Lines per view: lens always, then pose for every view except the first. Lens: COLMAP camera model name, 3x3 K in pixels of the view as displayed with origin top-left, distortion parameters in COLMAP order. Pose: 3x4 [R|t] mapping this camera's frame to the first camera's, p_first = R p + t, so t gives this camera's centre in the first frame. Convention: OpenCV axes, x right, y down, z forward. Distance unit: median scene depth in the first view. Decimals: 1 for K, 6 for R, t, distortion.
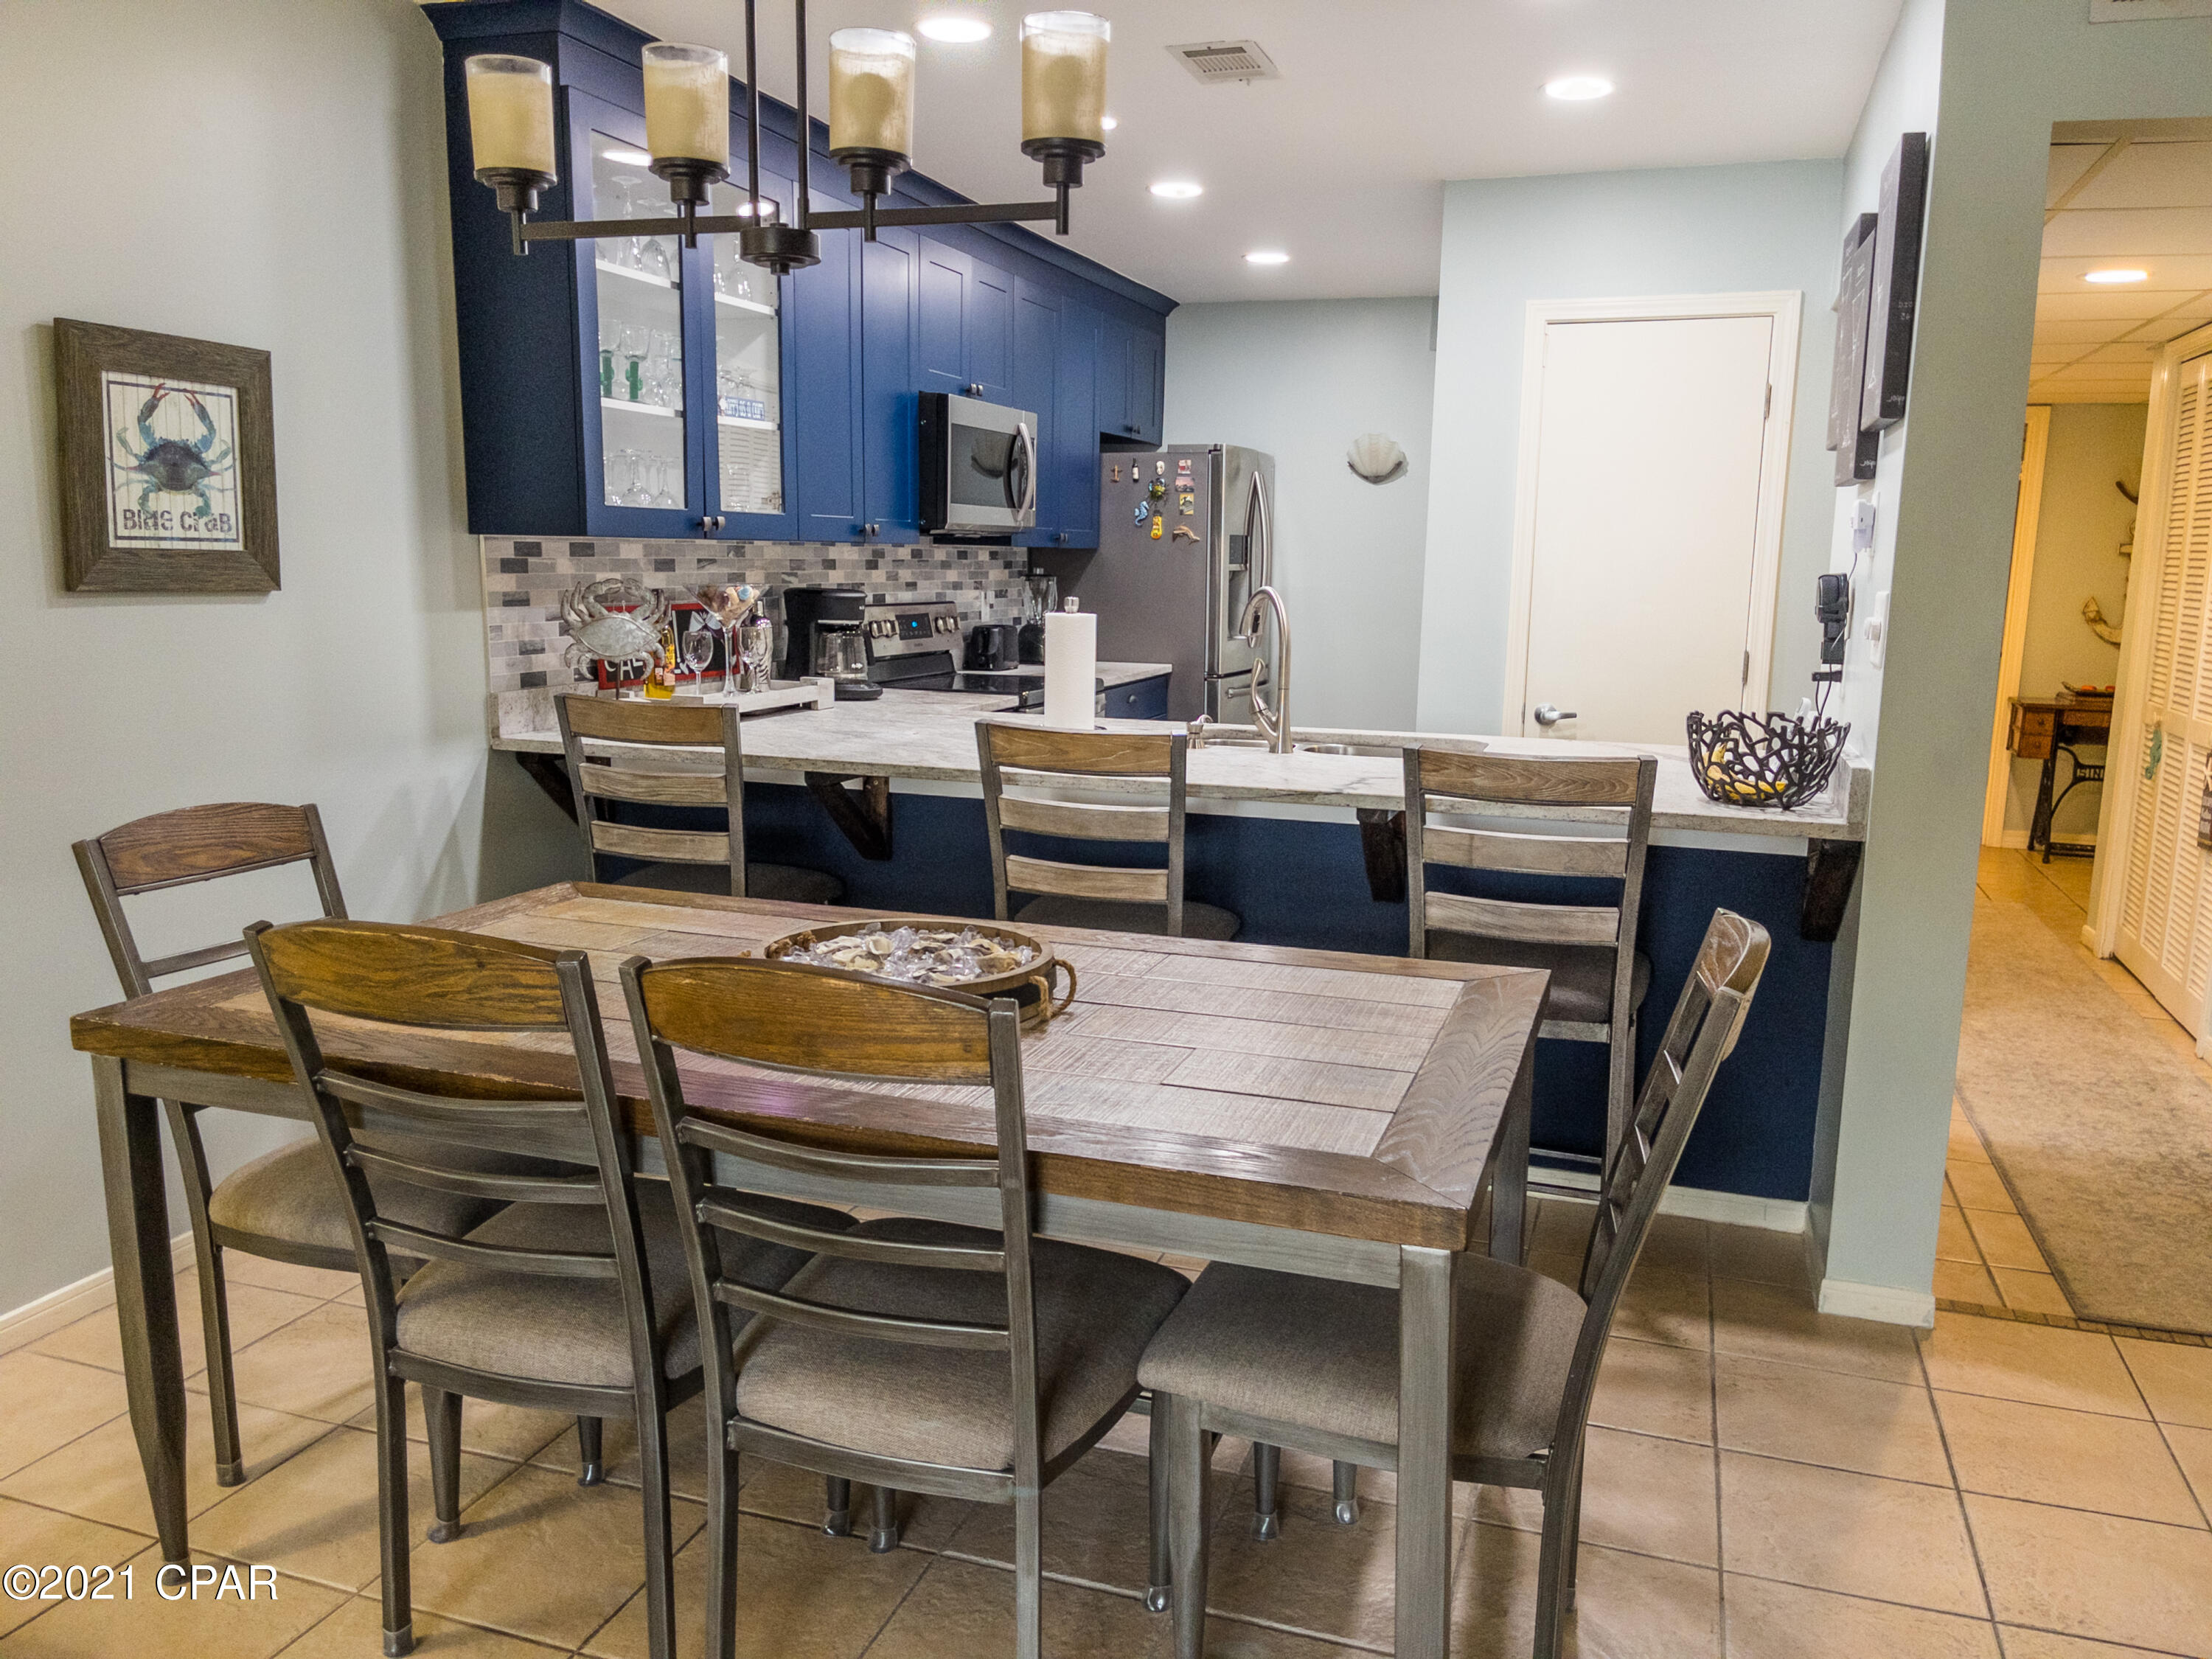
lens RADIAL K [[1680.6, 0, 1108.5], [0, 1680.6, 827.7], [0, 0, 1]] dist [0.068567, -0.093115]
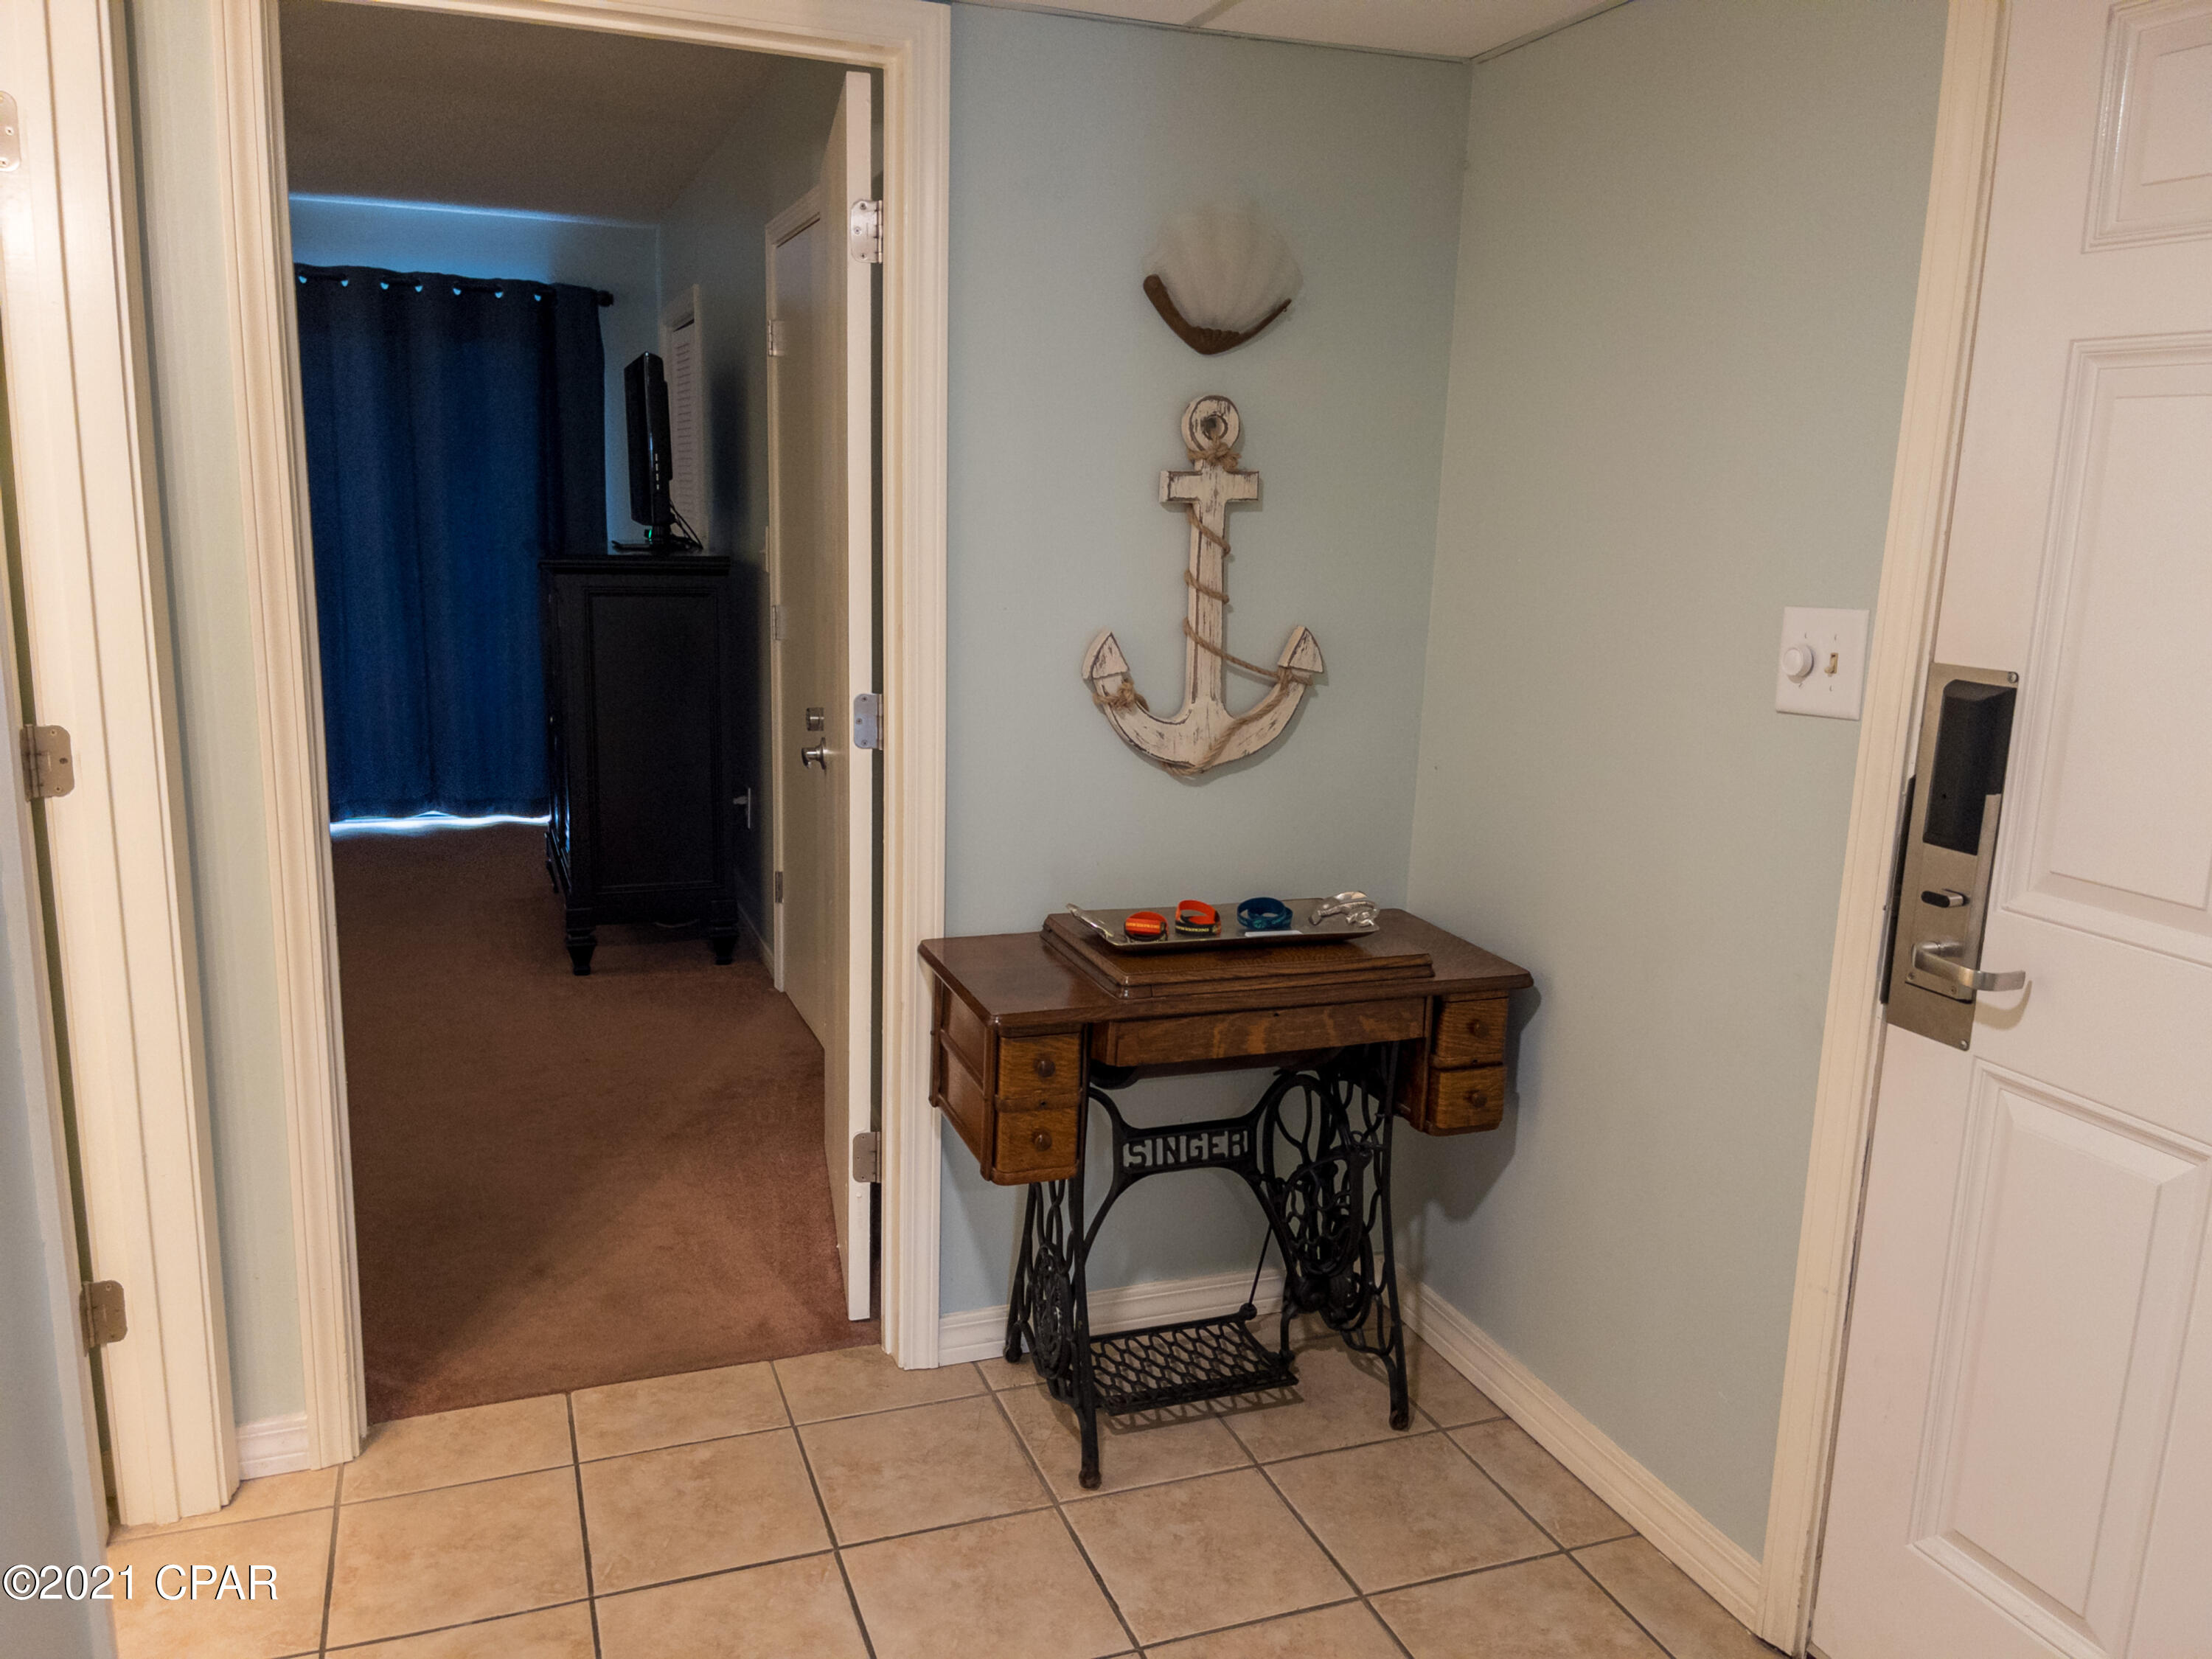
lens RADIAL K [[1680.6, 0, 1104.6], [0, 1680.6, 829.6], [0, 0, 1]] dist [0.068567, -0.093115]
pose [[0.773646, -0.123955, 0.621375, 0.907368], [0.091438, 0.992254, 0.084095, -0.309943], [-0.626986, -0.008243, 0.778987, 1.837751]]
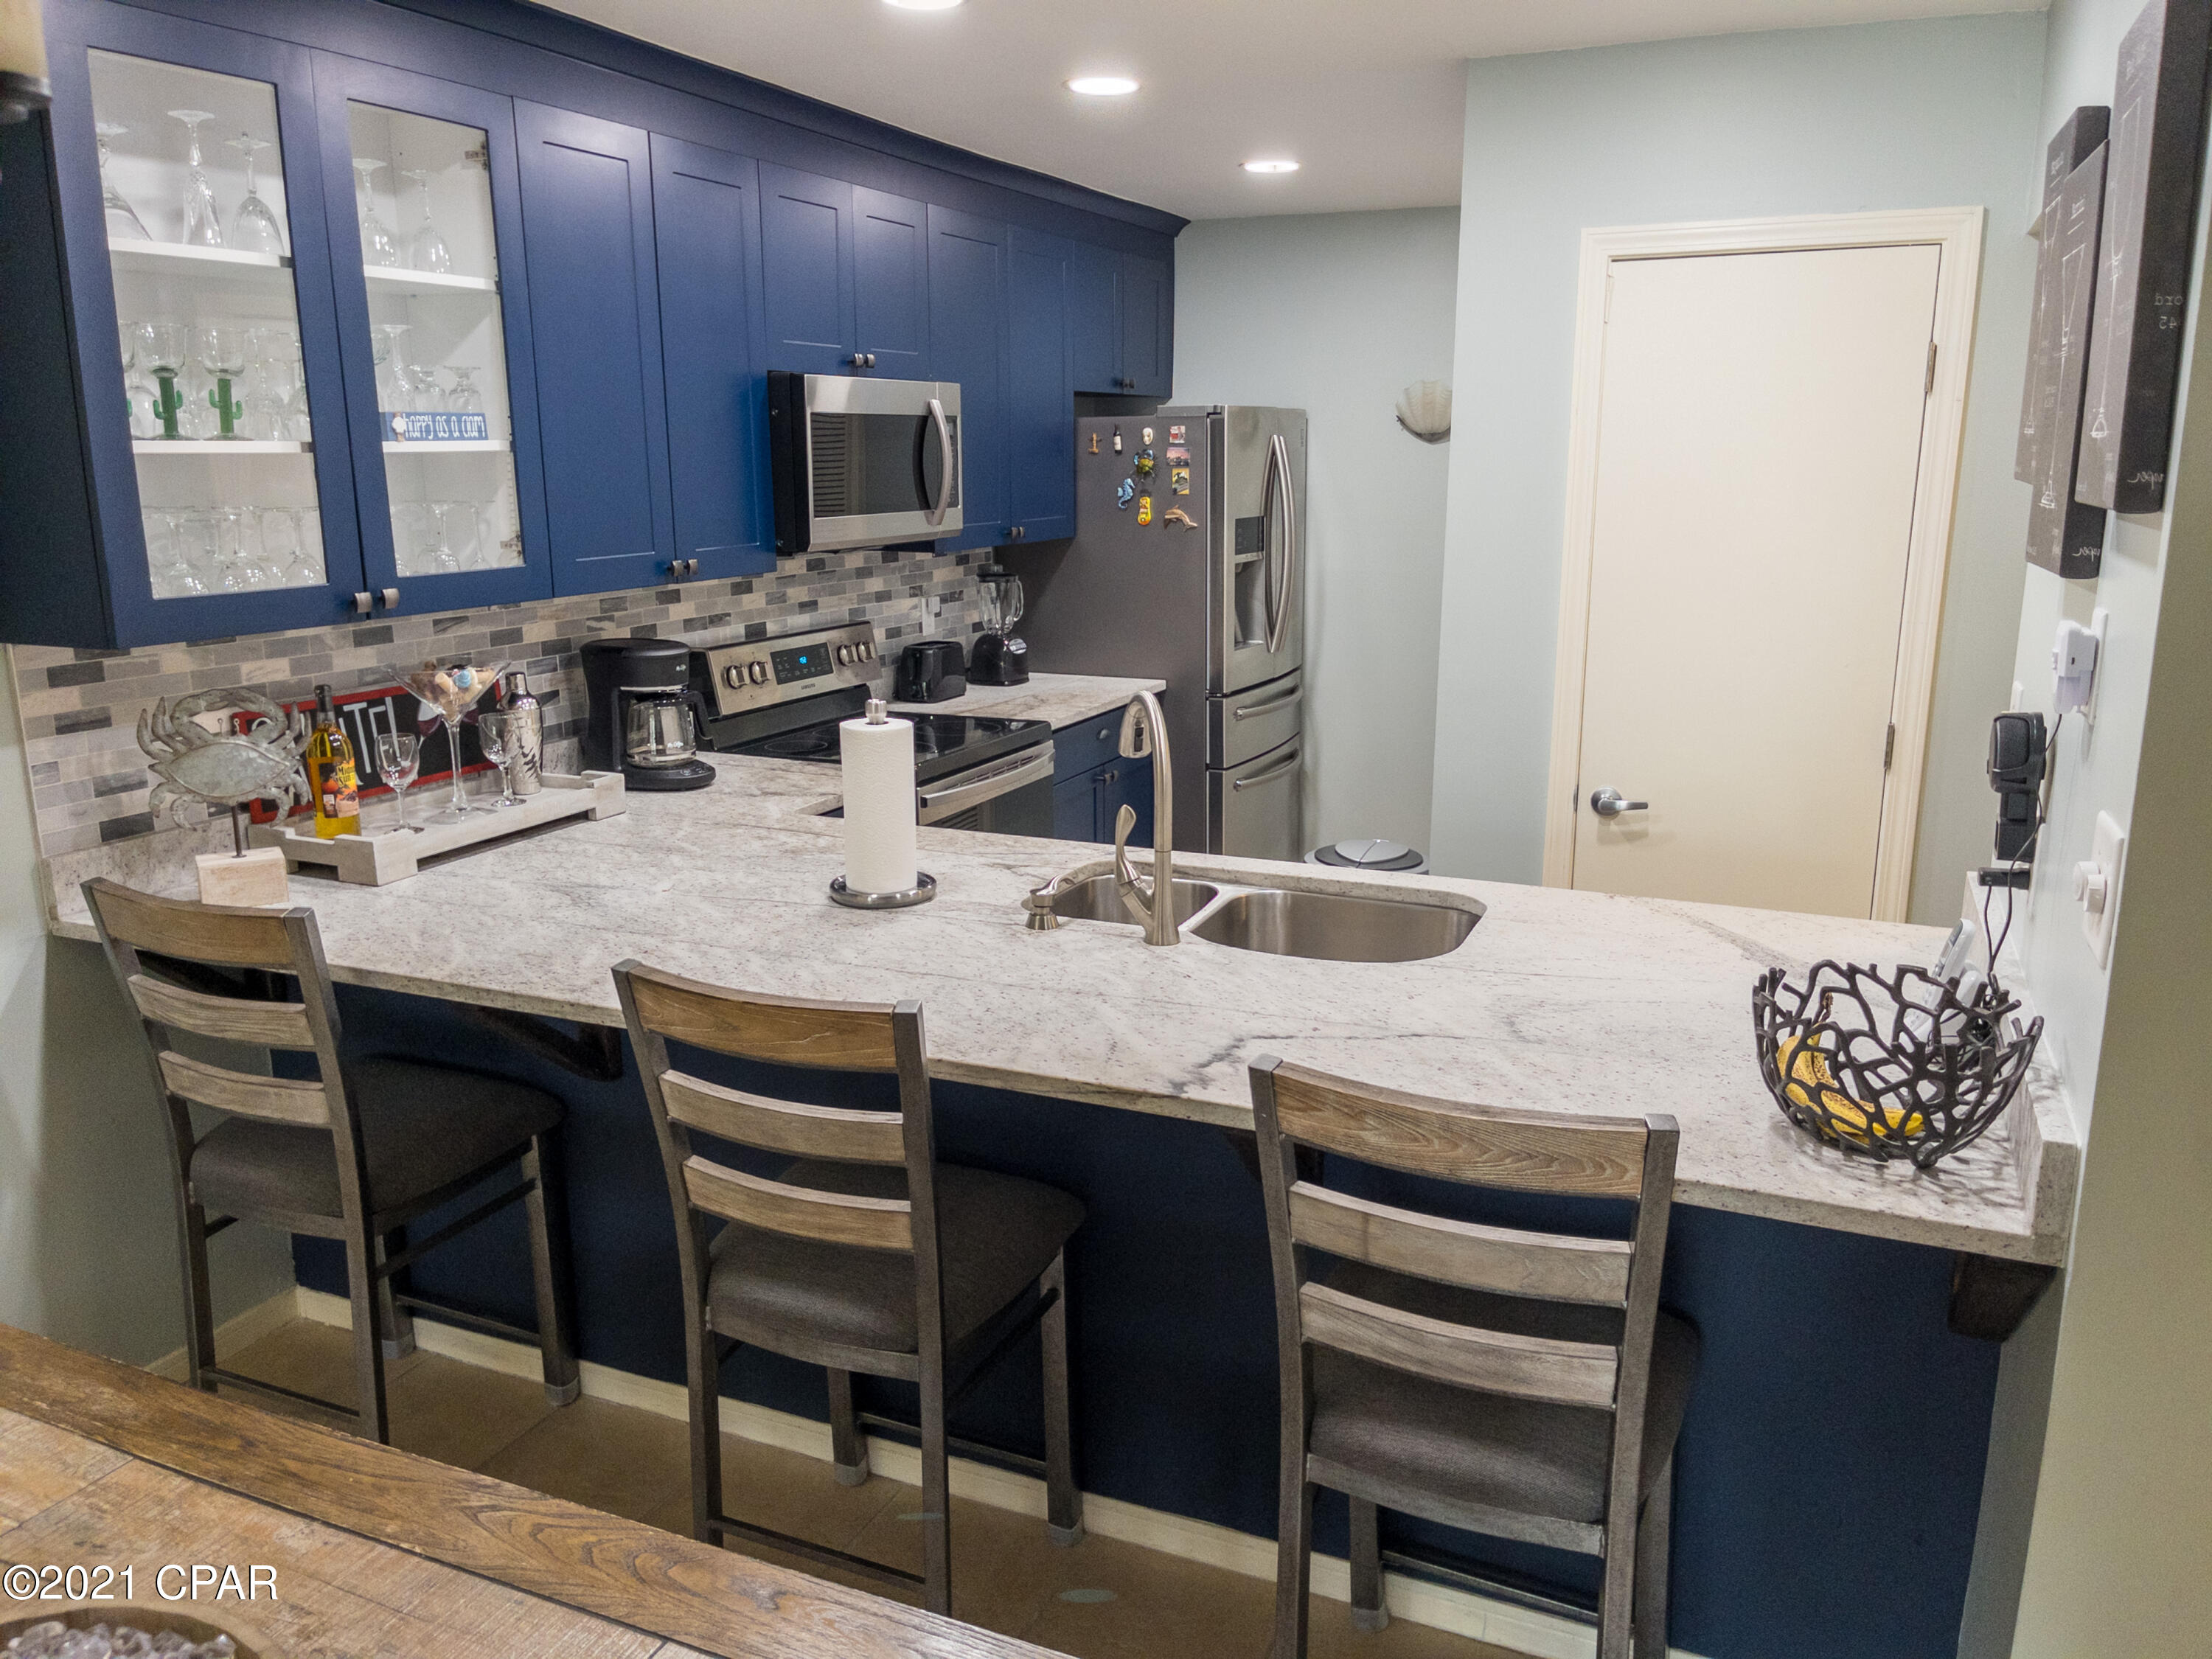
lens RADIAL K [[1680.6, 0, 1105.9], [0, 1680.6, 829.0], [0, 0, 1]] dist [0.068567, -0.093115]
pose [[0.996056, 0.000474, -0.088725, 0.169492], [0.005010, 0.998089, 0.061585, -0.159329], [0.088584, -0.061787, 0.994150, 0.396224]]
